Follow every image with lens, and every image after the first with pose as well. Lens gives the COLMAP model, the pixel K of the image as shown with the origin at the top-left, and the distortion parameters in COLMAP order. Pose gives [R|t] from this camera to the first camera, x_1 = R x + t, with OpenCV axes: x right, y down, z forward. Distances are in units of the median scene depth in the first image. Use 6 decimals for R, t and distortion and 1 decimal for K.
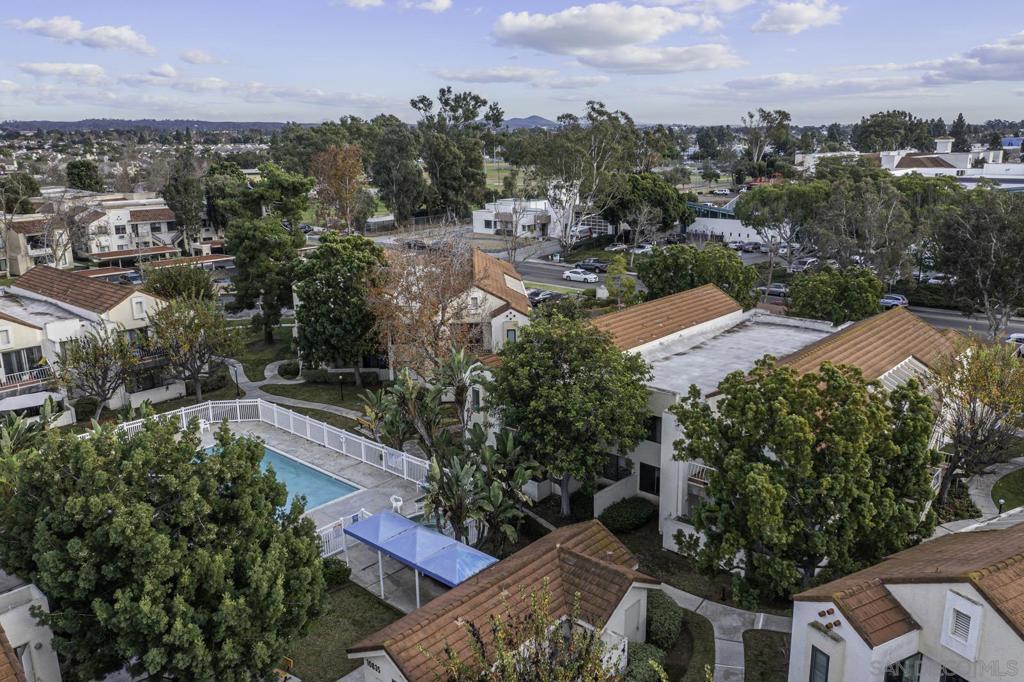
lens RADIAL K [[808.4, 0, 512.0], [0, 808.4, 341.0], [0, 0, 1]] dist [0.003668, -0.001474]
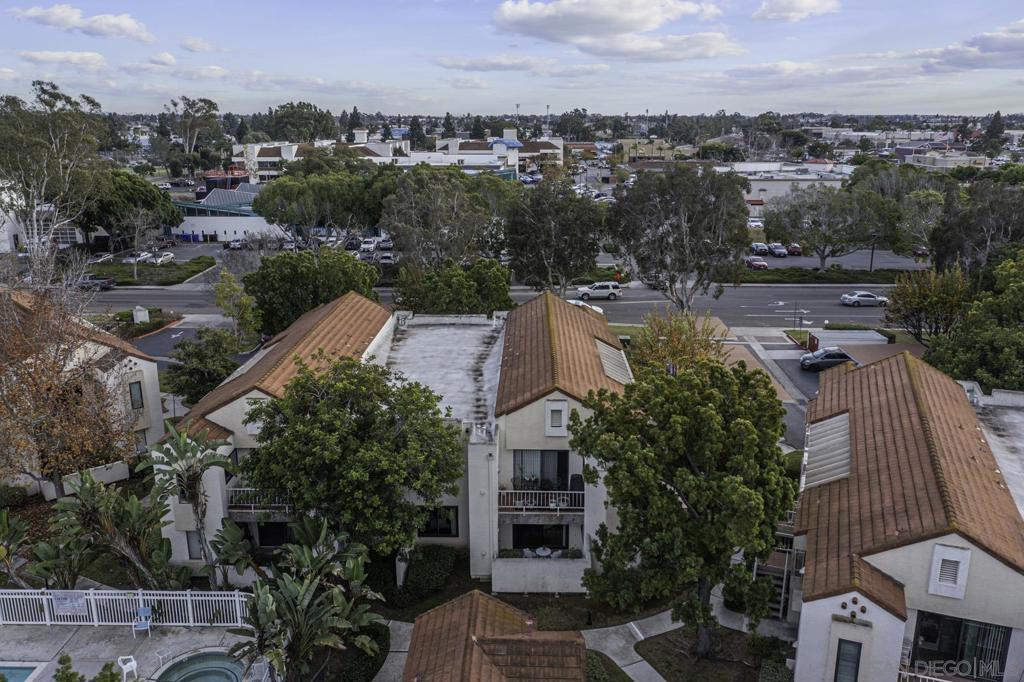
lens RADIAL K [[820.3, 0, 512.0], [0, 820.3, 341.0], [0, 0, 1]] dist [-0.000229, 0.004423]
pose [[0.760102, -0.156958, 0.630563, -0.108341], [0.151268, 0.986470, 0.063206, -0.024188], [-0.631952, 0.047341, 0.773560, 0.092055]]
